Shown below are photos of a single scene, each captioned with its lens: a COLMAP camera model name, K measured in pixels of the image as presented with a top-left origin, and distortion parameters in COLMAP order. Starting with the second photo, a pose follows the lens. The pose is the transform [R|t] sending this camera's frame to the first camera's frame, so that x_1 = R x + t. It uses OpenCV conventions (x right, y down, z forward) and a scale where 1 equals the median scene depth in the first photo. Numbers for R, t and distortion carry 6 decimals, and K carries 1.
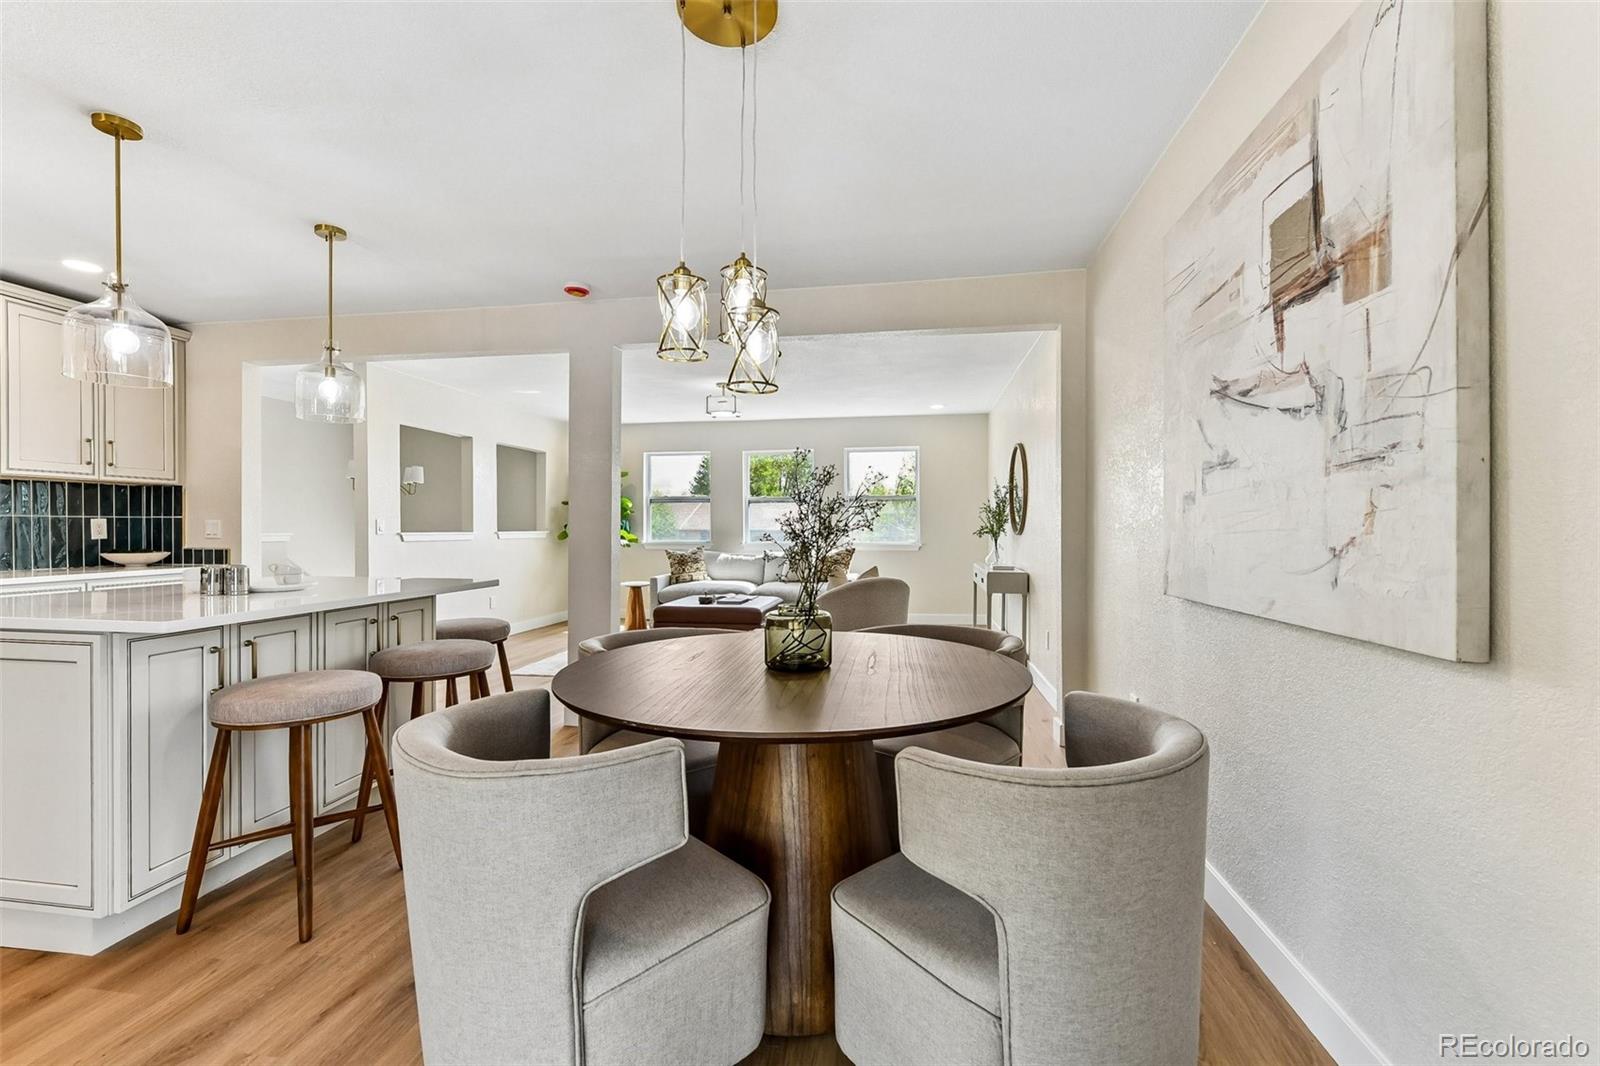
lens RADIAL K [[670.9, 0, 801.7], [0, 670.9, 533.0], [0, 0, 1]] dist [0.004374, -0.002324]
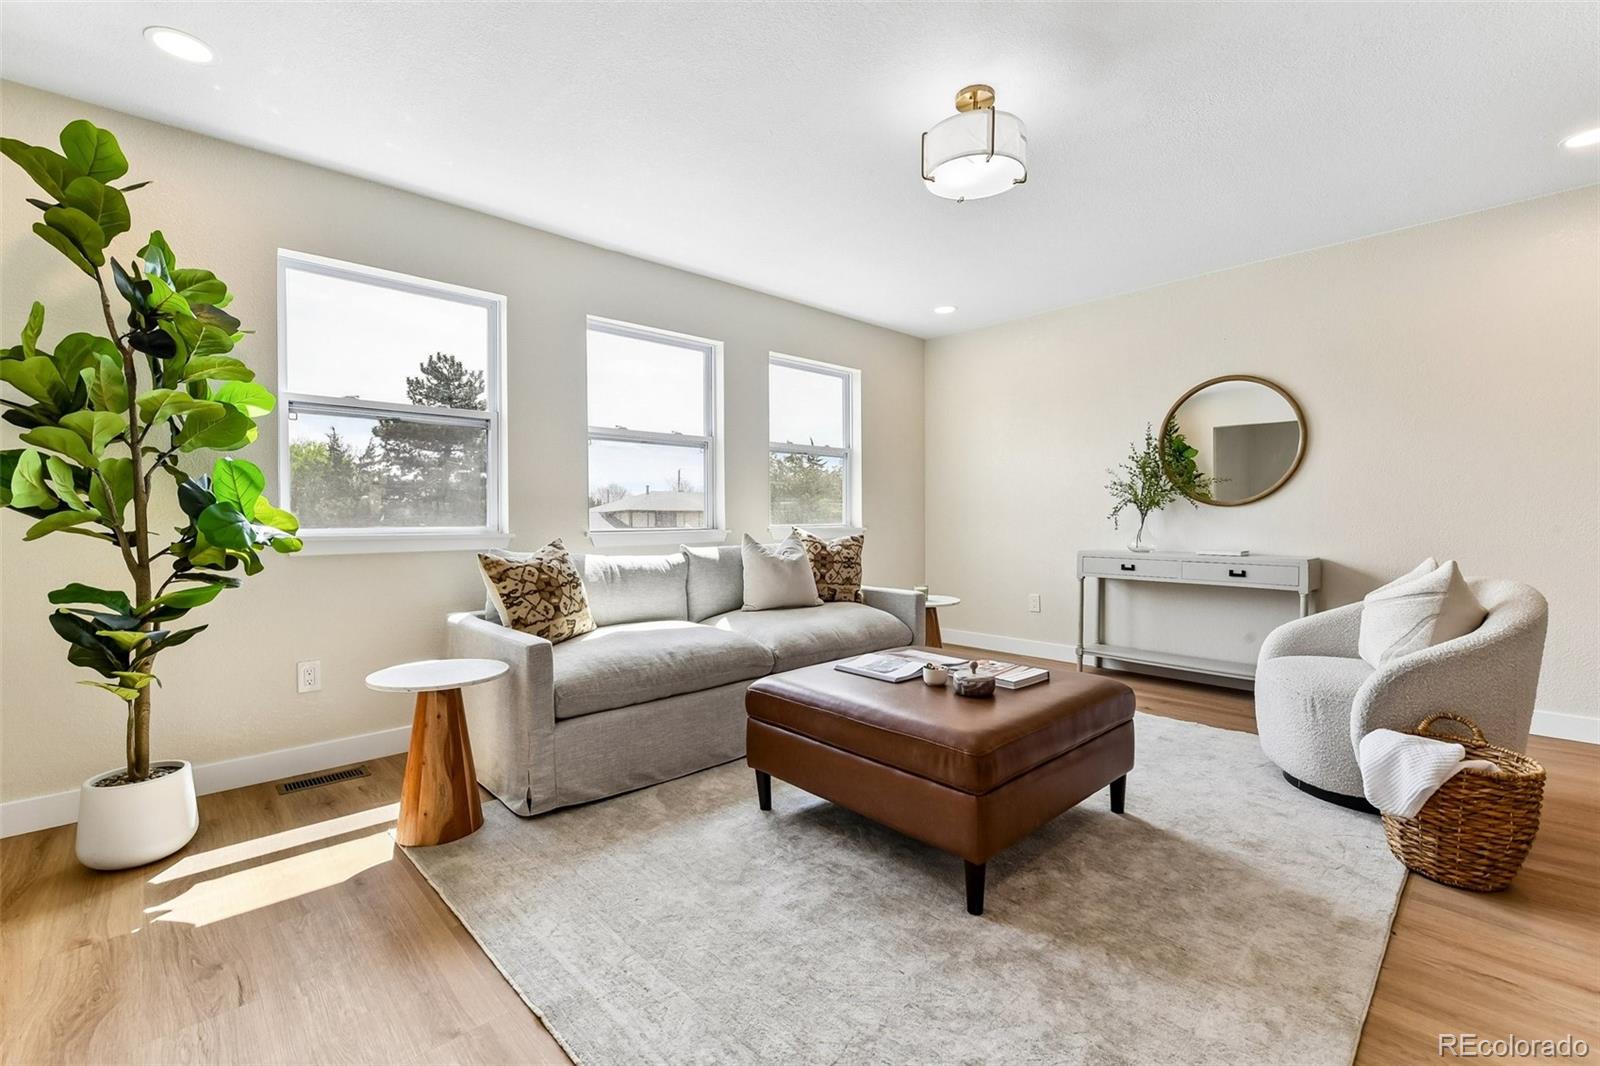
lens RADIAL K [[688.4, 0, 801.8], [0, 688.4, 520.0], [0, 0, 1]] dist [0.000105, -0.000959]
pose [[0.599651, -0.006925, 0.800232, -0.727217], [0.010157, 0.999948, 0.001042, 0.017319], [-0.800197, 0.007503, 0.599690, 1.271304]]
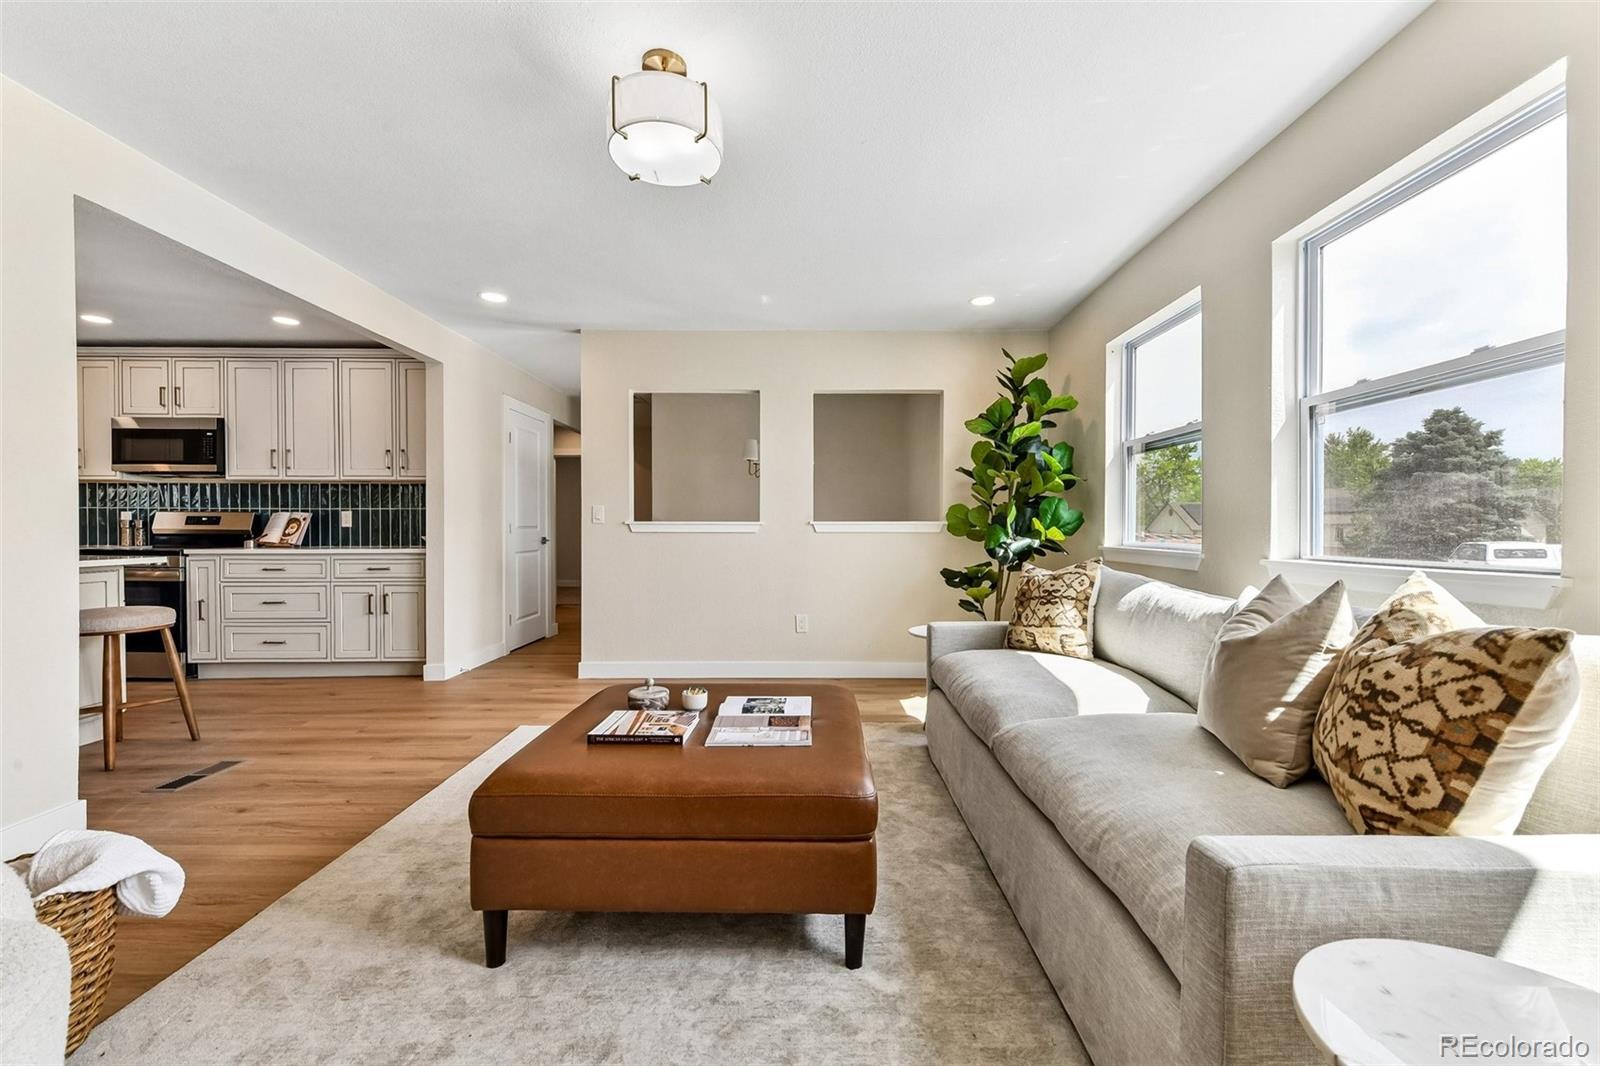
lens RADIAL K [[635.6, 0, 814.2], [0, 635.6, 533.9], [0, 0, 1]] dist [0.002365, -0.000284]
pose [[0.180442, 0.009517, -0.983540, 0.313552], [-0.010175, 0.999918, 0.007809, 0.008513], [0.983533, 0.008599, 0.180524, 1.525741]]
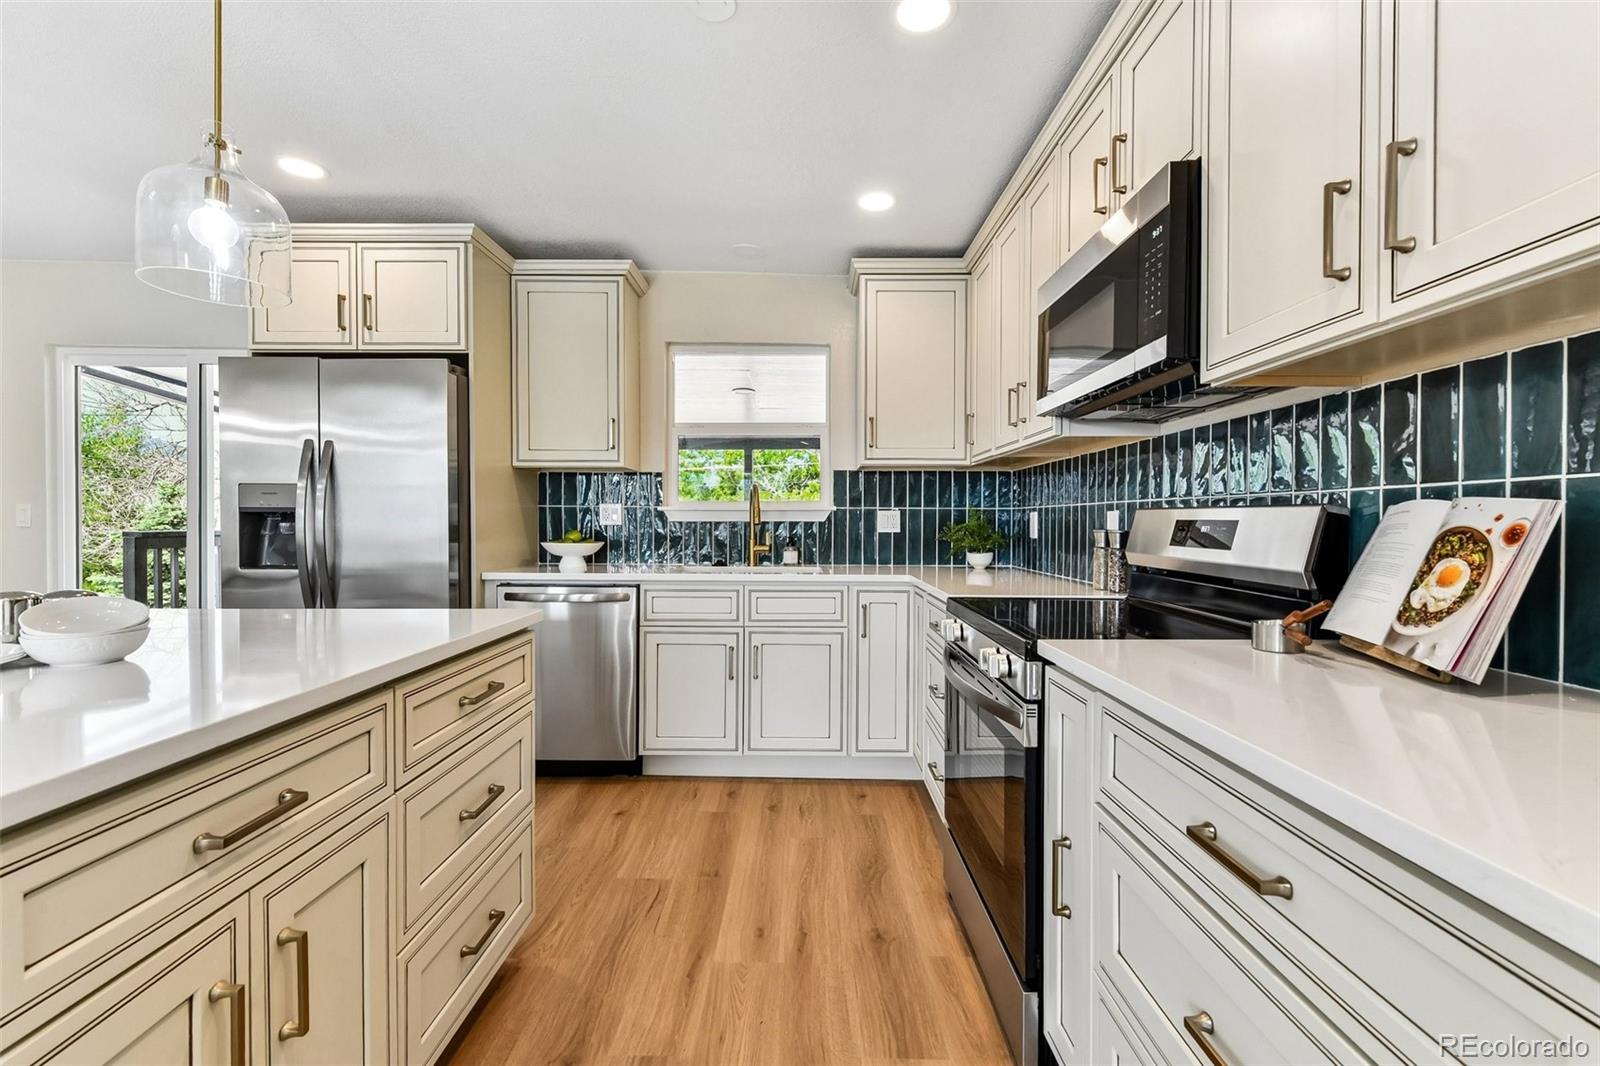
lens RADIAL K [[670.9, 0, 809.3], [0, 670.9, 527.6], [0, 0, 1]] dist [0.004374, -0.002324]
pose [[-0.984258, -0.003320, -0.176704, -0.806487], [-0.006299, 0.999847, 0.016297, -0.005511], [0.176623, 0.017154, -0.984129, 0.956815]]
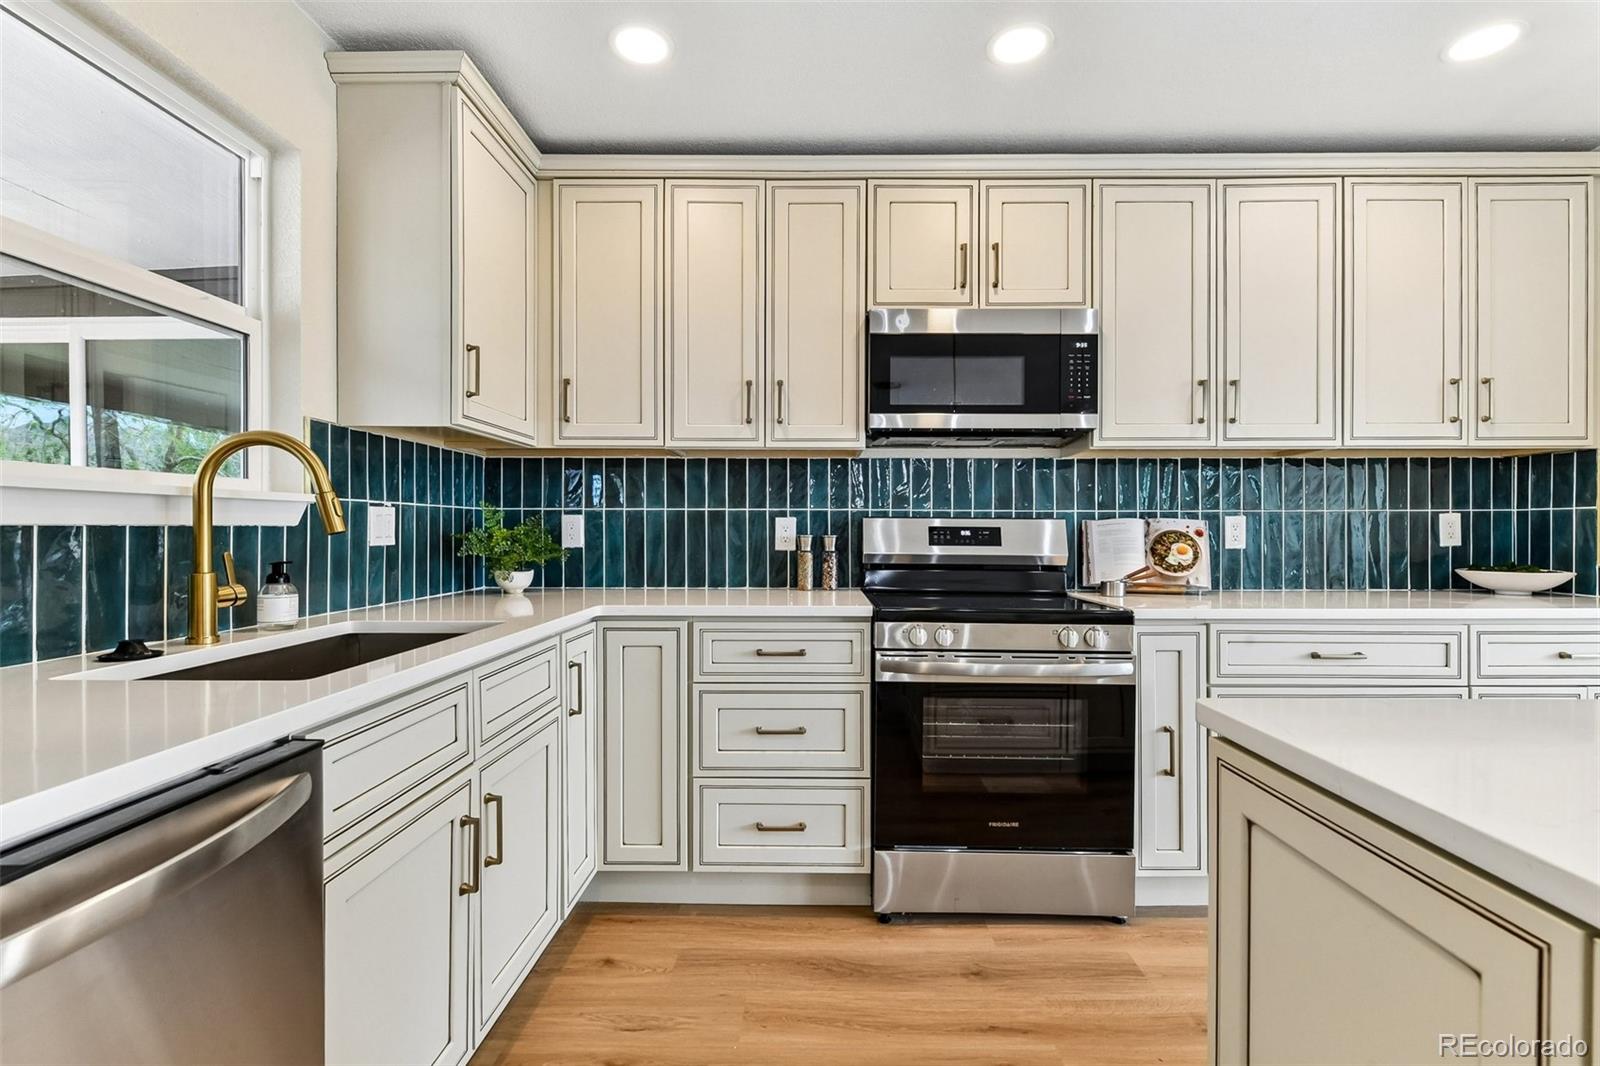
lens RADIAL K [[733.6, 0, 802.1], [0, 733.6, 531.6], [0, 0, 1]] dist [0.007401, 0.000251]
pose [[0.153850, 0.000818, -0.988094, -0.480448], [-0.010085, 0.999949, -0.000742, 0.001810], [0.988043, 0.010079, 0.153850, 0.314696]]
